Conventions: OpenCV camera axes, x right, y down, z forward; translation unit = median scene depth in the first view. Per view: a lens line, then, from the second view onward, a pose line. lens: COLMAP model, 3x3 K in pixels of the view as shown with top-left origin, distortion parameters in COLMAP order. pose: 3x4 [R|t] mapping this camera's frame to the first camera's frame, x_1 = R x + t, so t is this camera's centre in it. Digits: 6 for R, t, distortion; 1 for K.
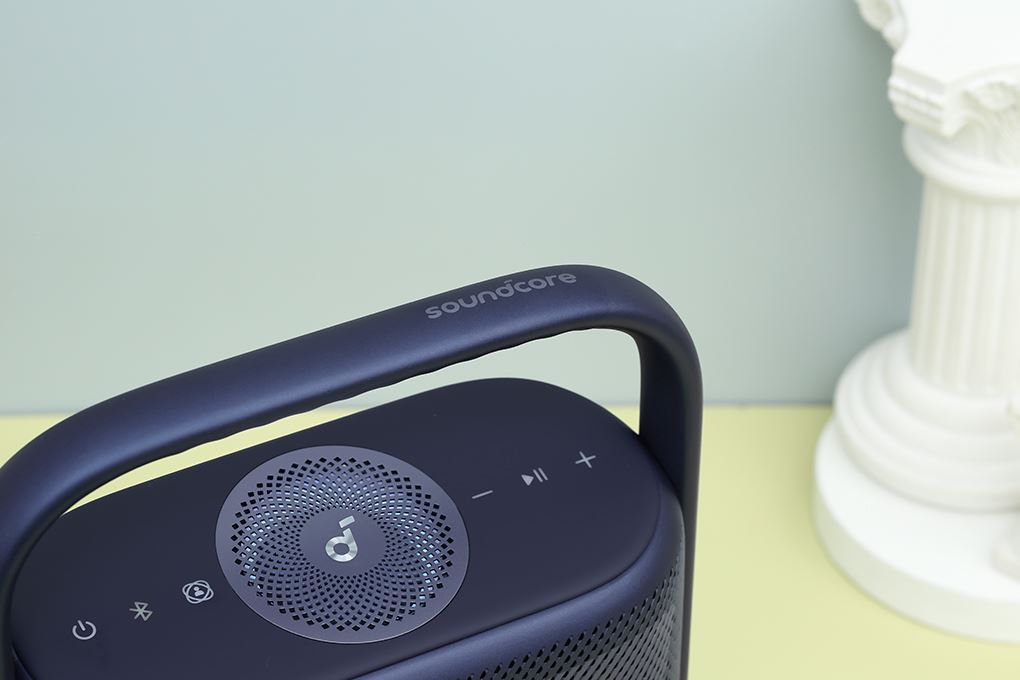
lens RADIAL K [[3337.2, 0, 510.0], [0, 3337.2, 340.0], [0, 0, 1]] dist [-0.061537, 0.246644]
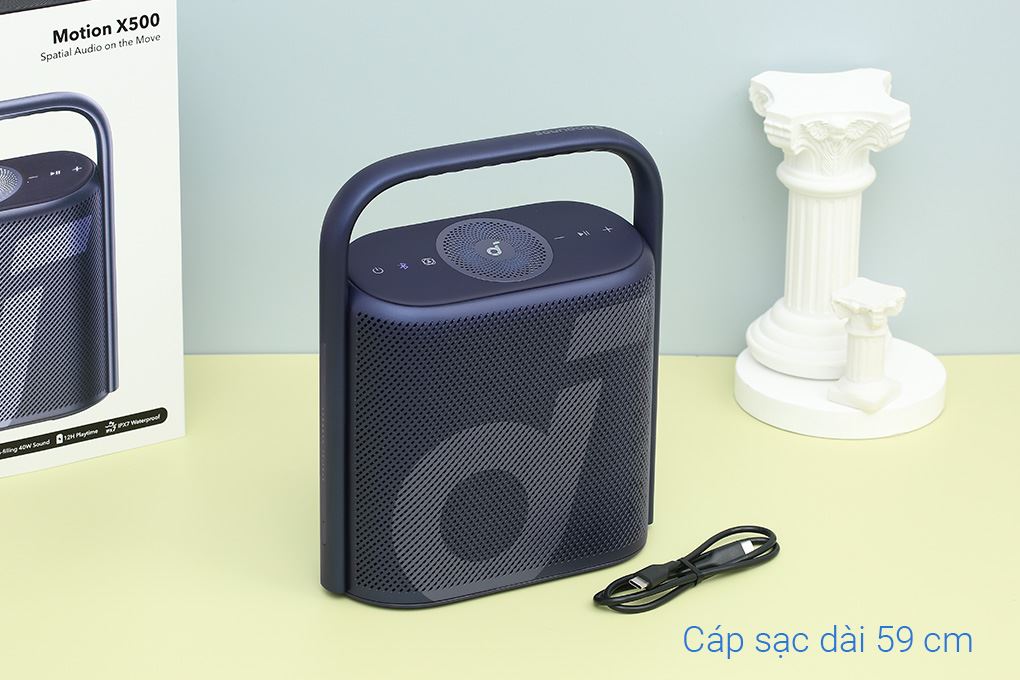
lens RADIAL K [[3337.2, 0, 510.0], [0, 3337.2, 340.0], [0, 0, 1]] dist [-0.061537, 0.246644]
pose [[0.999887, 0.007397, -0.013125, -0.011559], [-0.010244, 0.972594, -0.232282, 0.620717], [0.011047, 0.232391, 0.972560, -1.086402]]
